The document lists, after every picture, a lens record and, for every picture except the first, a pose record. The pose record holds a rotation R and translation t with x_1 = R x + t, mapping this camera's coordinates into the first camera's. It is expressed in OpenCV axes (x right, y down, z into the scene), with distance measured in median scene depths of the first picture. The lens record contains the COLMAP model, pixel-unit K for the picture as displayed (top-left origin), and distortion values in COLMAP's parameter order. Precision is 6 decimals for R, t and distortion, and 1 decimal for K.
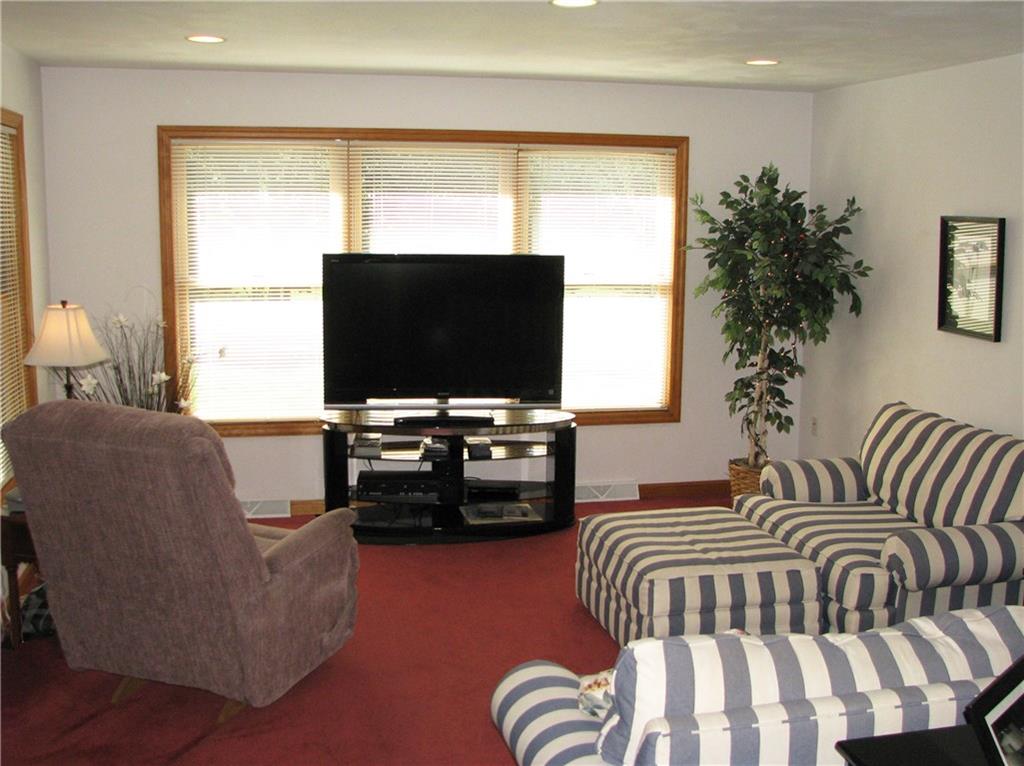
lens RADIAL K [[1120.2, 0, 516.1], [0, 1120.2, 392.3], [0, 0, 1]] dist [-0.189576, 0.269466]
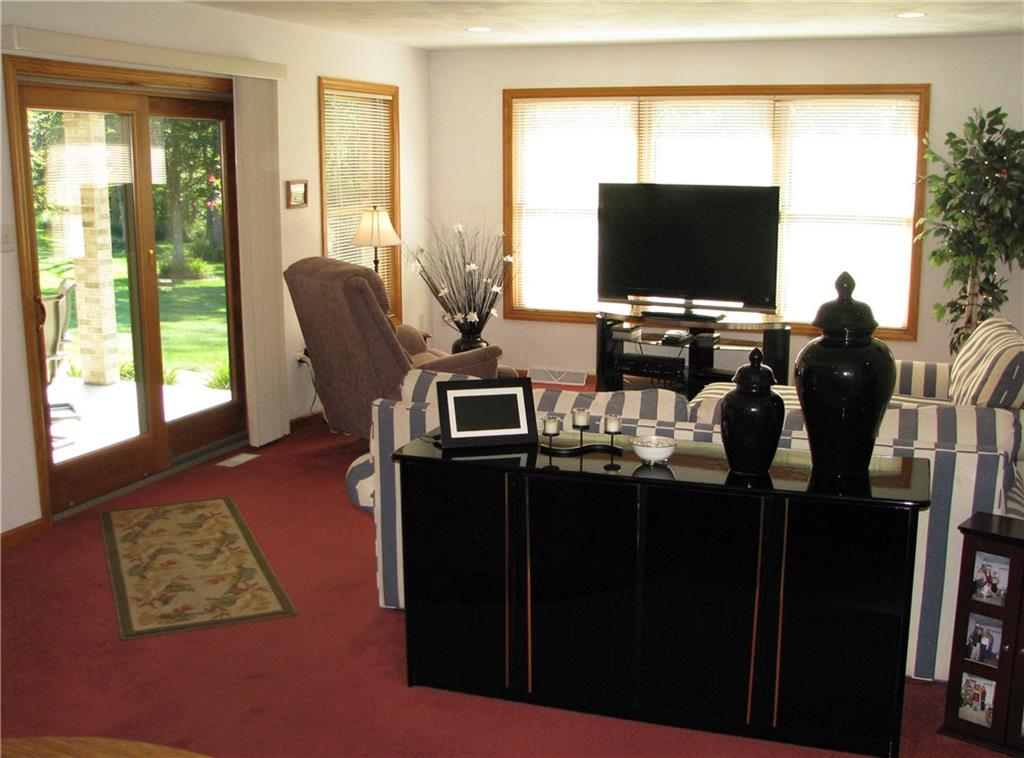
lens RADIAL K [[1142.8, 0, 512.0], [0, 1142.8, 379.0], [0, 0, 1]] dist [-0.195842, 0.291613]
pose [[0.838953, 0.091445, -0.536466, 0.463967], [-0.079723, 0.995798, 0.045066, 0.052877], [0.538333, 0.004960, 0.842718, -0.185478]]
